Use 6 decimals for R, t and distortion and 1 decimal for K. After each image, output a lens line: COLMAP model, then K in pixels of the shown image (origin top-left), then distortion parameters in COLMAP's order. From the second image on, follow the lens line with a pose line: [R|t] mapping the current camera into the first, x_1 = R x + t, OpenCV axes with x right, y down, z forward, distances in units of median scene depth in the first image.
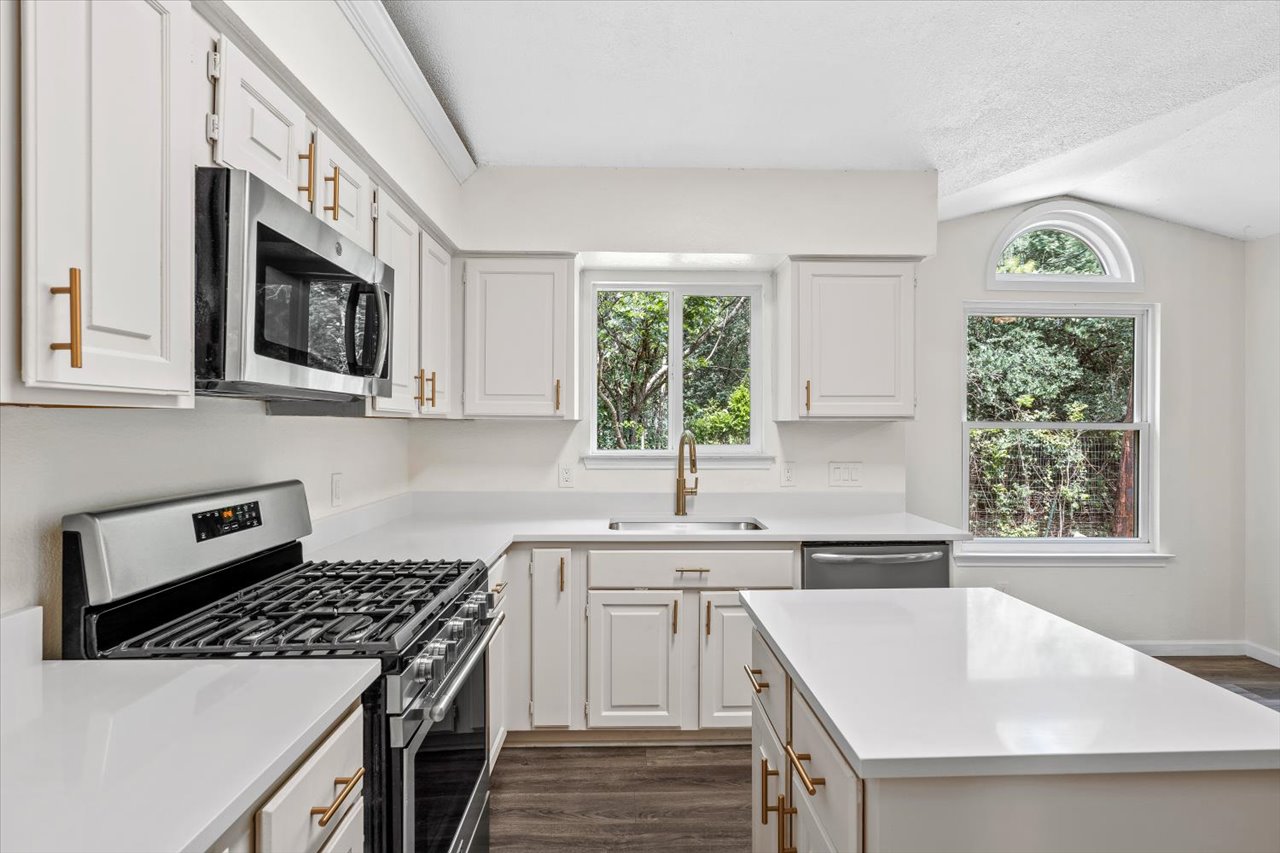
lens RADIAL K [[622.6, 0, 631.6], [0, 622.6, 429.7], [0, 0, 1]] dist [-0.001775, -0.001466]
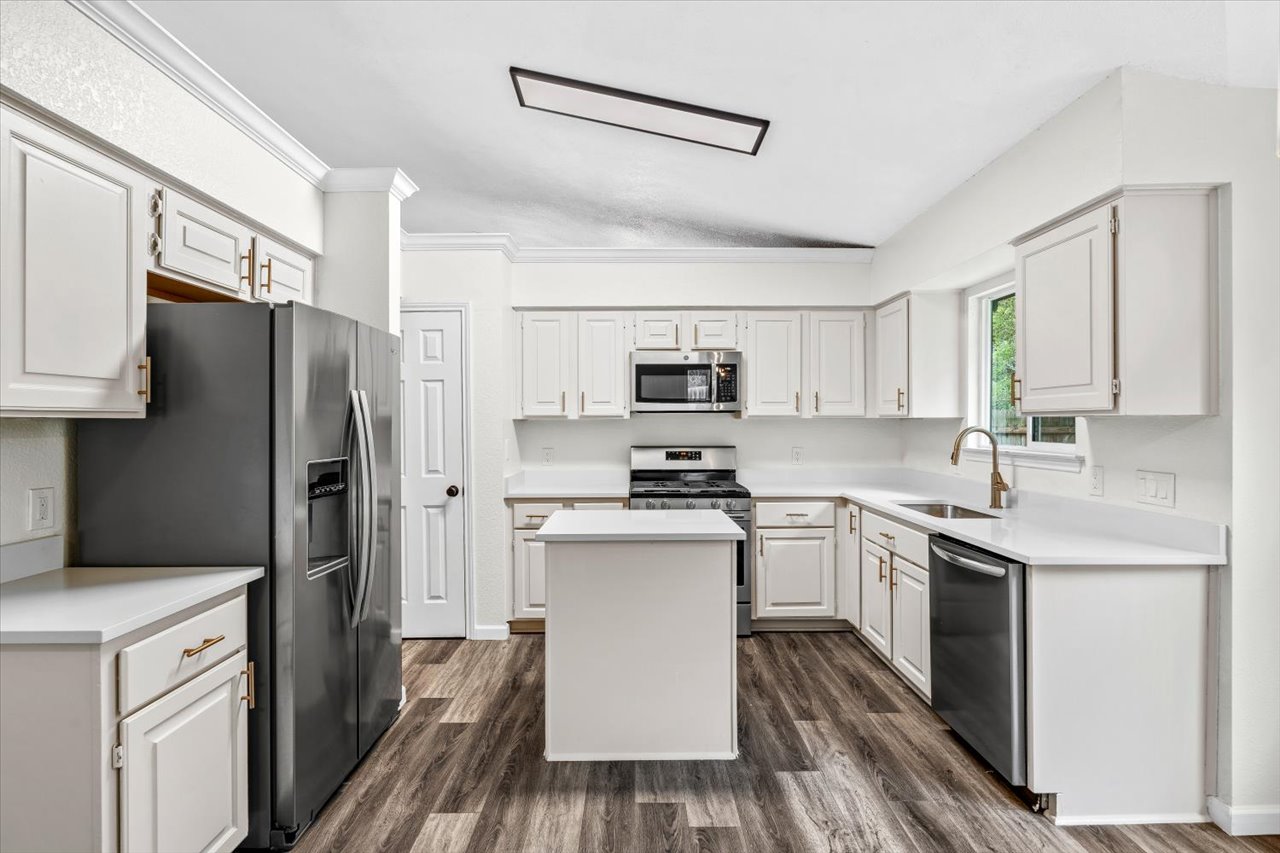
lens RADIAL K [[622.6, 0, 638.9], [0, 622.6, 418.1], [0, 0, 1]] dist [-0.001775, -0.001466]
pose [[-0.010668, -0.005620, -0.999927, 1.228208], [-0.002370, 0.999982, -0.005595, -0.007075], [0.999940, 0.002311, -0.010681, 0.449812]]
